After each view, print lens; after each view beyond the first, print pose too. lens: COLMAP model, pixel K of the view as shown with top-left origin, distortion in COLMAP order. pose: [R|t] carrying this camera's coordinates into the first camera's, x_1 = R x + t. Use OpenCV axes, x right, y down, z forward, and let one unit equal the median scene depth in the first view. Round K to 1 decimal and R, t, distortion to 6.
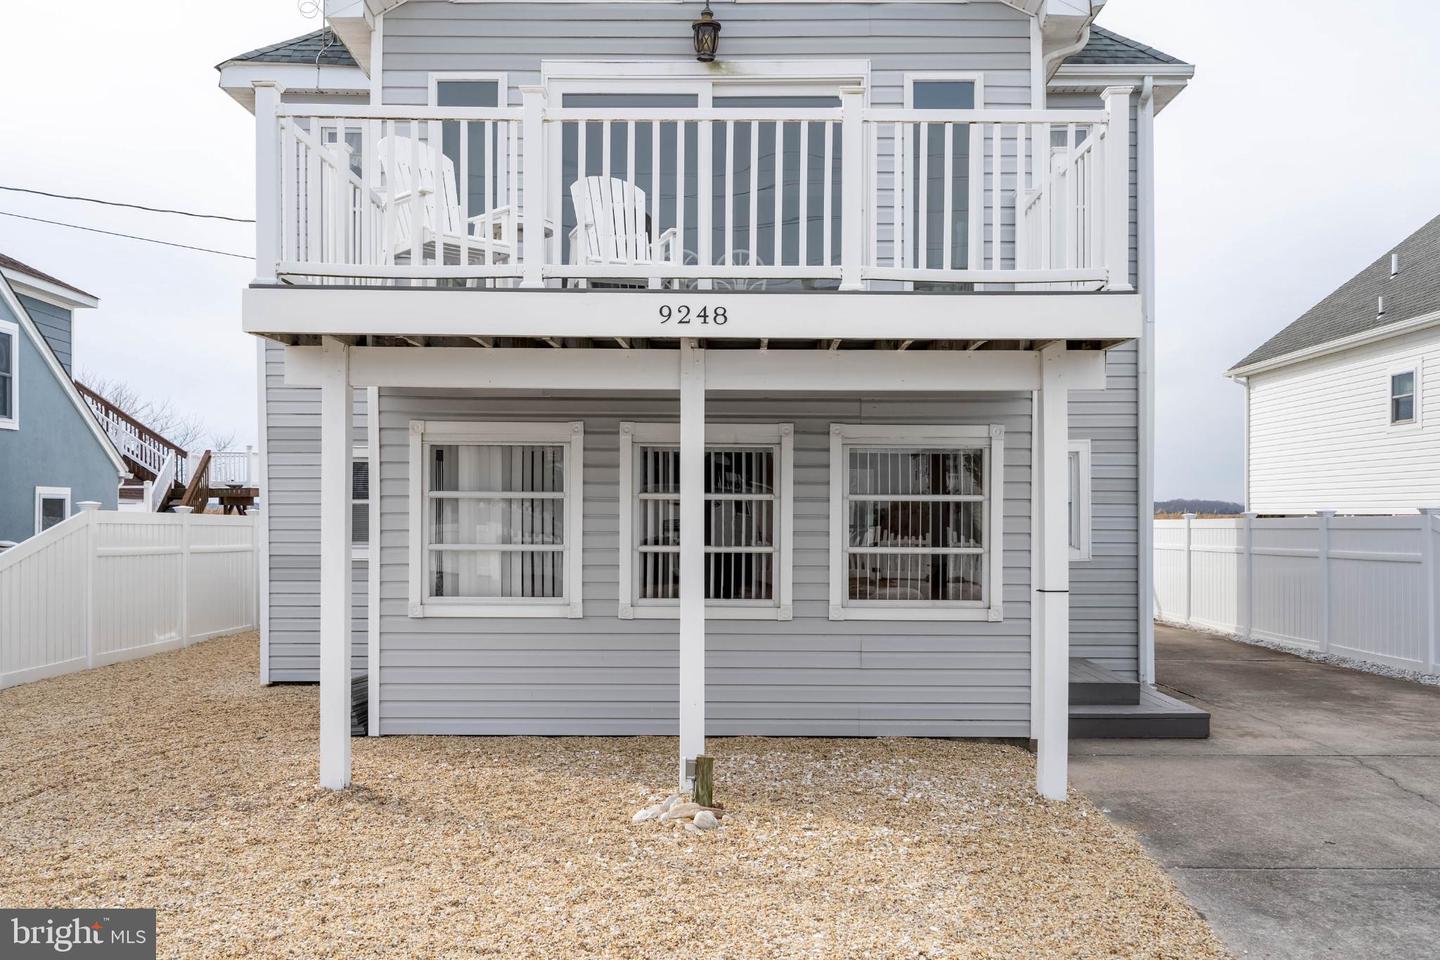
lens RADIAL K [[1230.6, 0, 716.7], [0, 1230.6, 526.9], [0, 0, 1]] dist [0.011771, 0.001619]
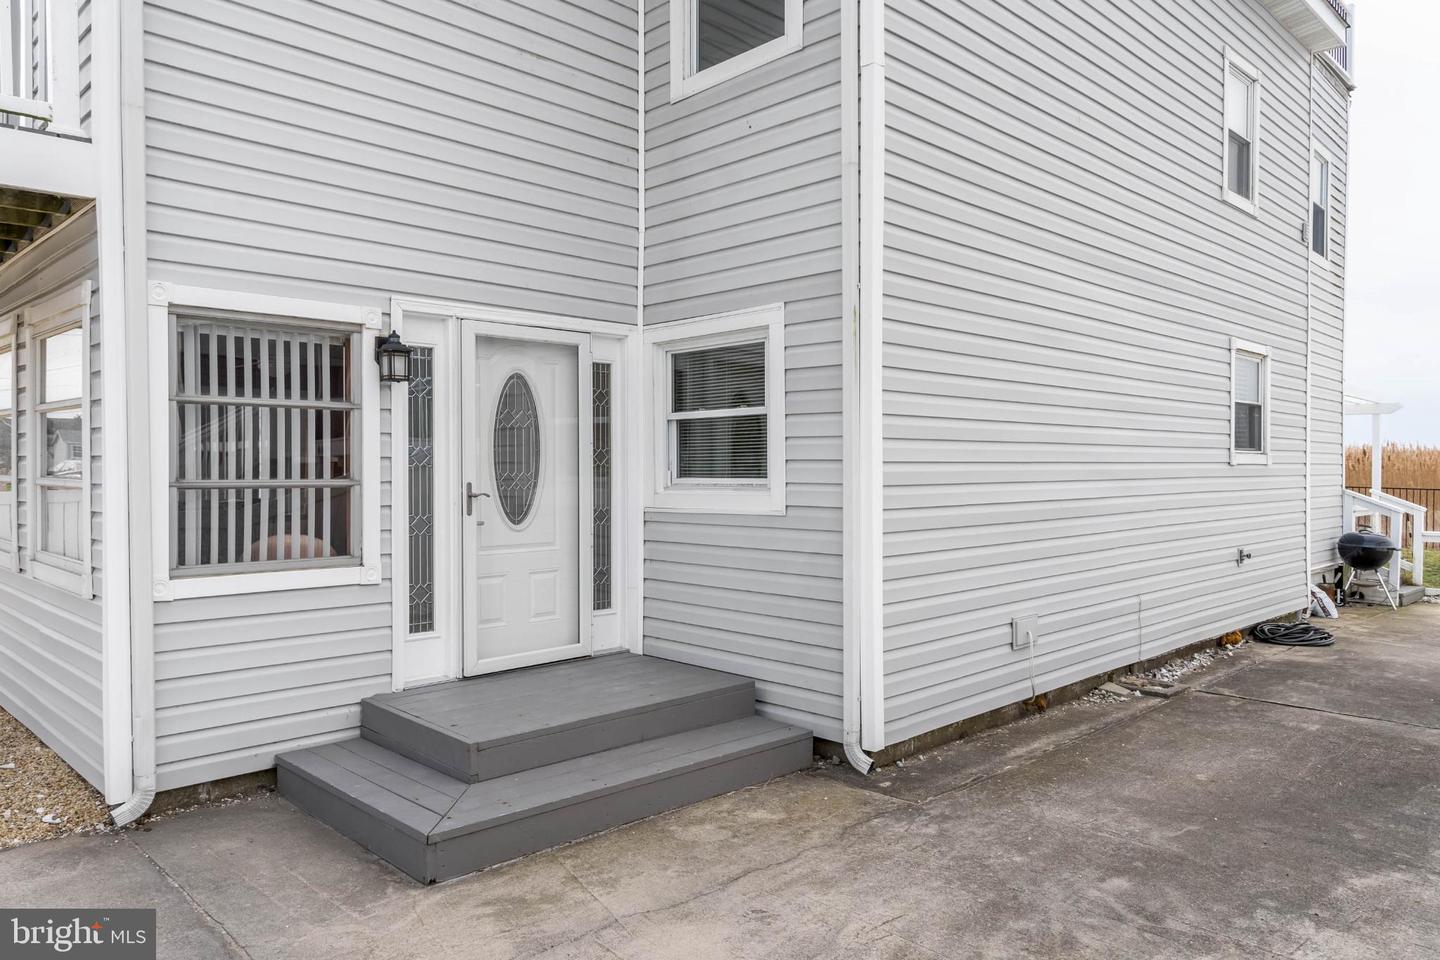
lens RADIAL K [[999.0, 0, 720.8], [0, 999.0, 477.3], [0, 0, 1]] dist [0.004058, -0.000793]
pose [[0.706891, 0.012709, -0.707208, 0.802635], [-0.010825, 0.999916, 0.007149, 0.009020], [0.707239, 0.002602, 0.706970, 0.840758]]
